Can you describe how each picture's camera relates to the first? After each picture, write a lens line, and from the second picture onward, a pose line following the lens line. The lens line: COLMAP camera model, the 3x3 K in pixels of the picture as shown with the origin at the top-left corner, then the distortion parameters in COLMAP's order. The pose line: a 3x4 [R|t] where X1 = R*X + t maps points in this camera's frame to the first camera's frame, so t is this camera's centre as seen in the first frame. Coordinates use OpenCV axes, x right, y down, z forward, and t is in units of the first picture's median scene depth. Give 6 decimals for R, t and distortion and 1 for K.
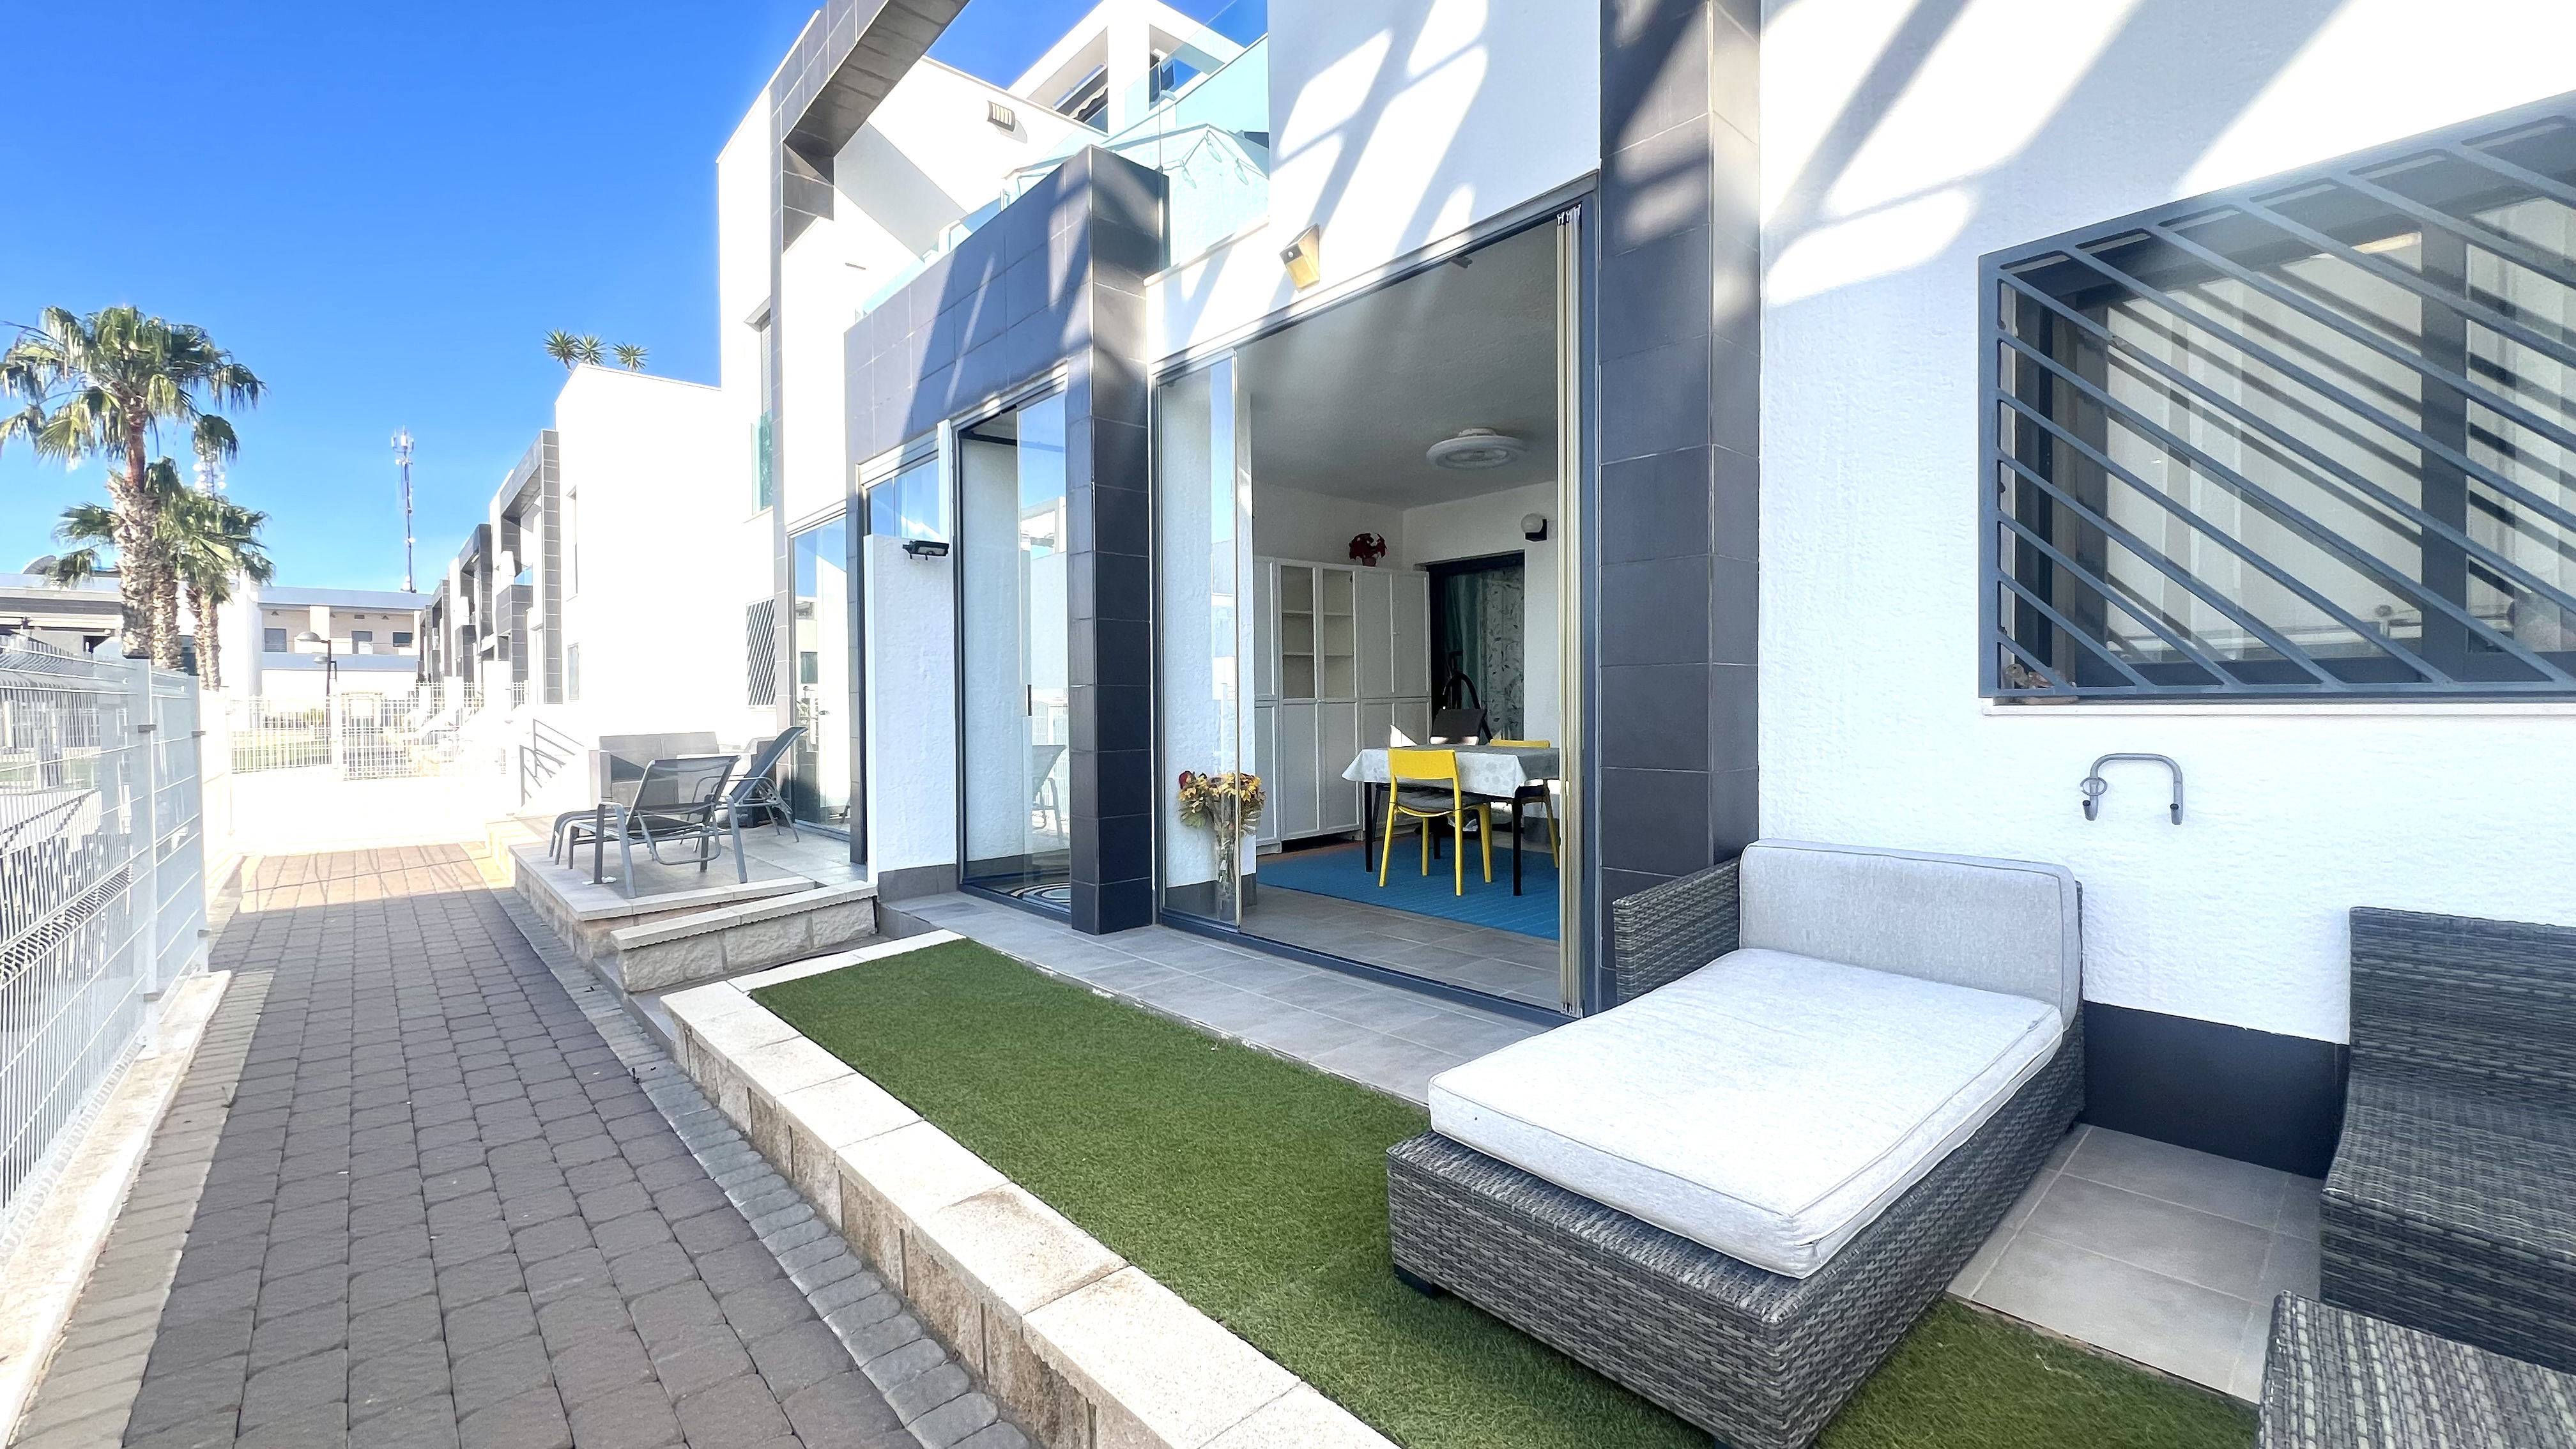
lens RADIAL K [[1036.9, 0, 1297.1], [0, 1036.9, 720.1], [0, 0, 1]] dist [-0.001507, -0.000597]
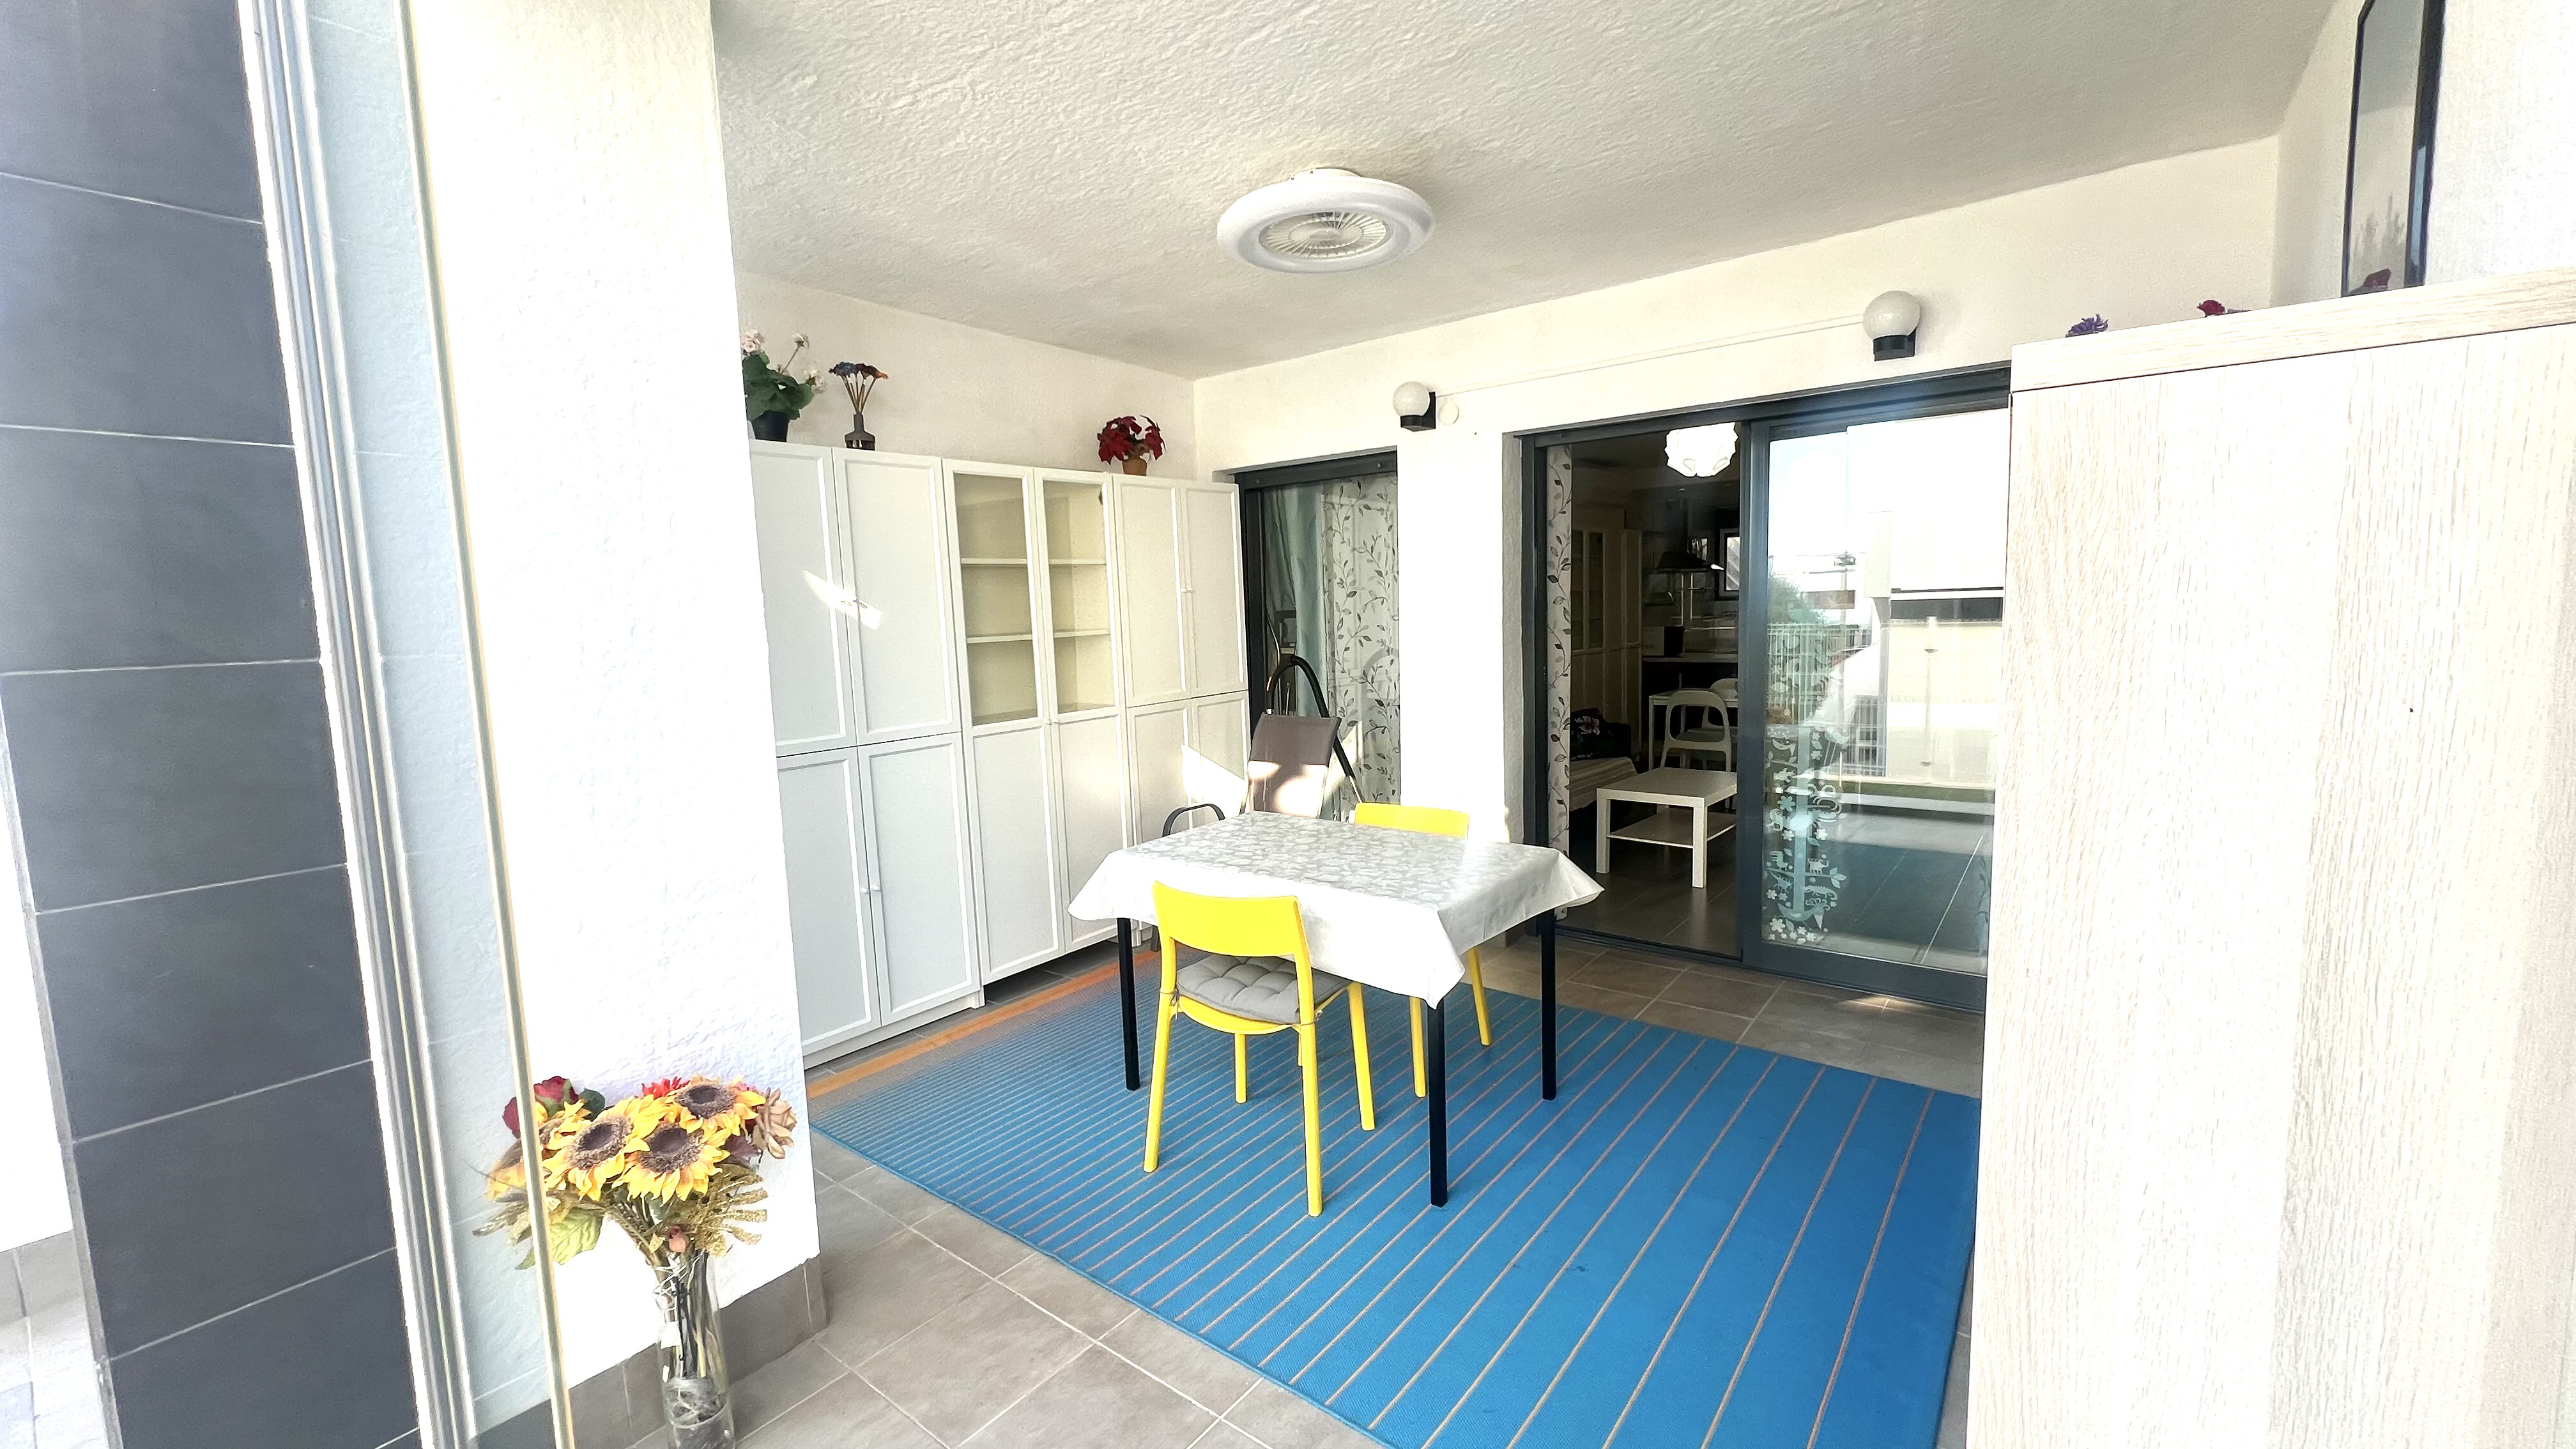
lens RADIAL K [[1036.9, 0, 1297.1], [0, 1036.9, 720.1], [0, 0, 1]] dist [-0.001507, -0.000597]
pose [[0.985202, -0.039864, 0.166696, 0.058164], [0.025325, 0.995758, 0.088453, -0.061663], [-0.169515, -0.082923, 0.982033, 0.410036]]
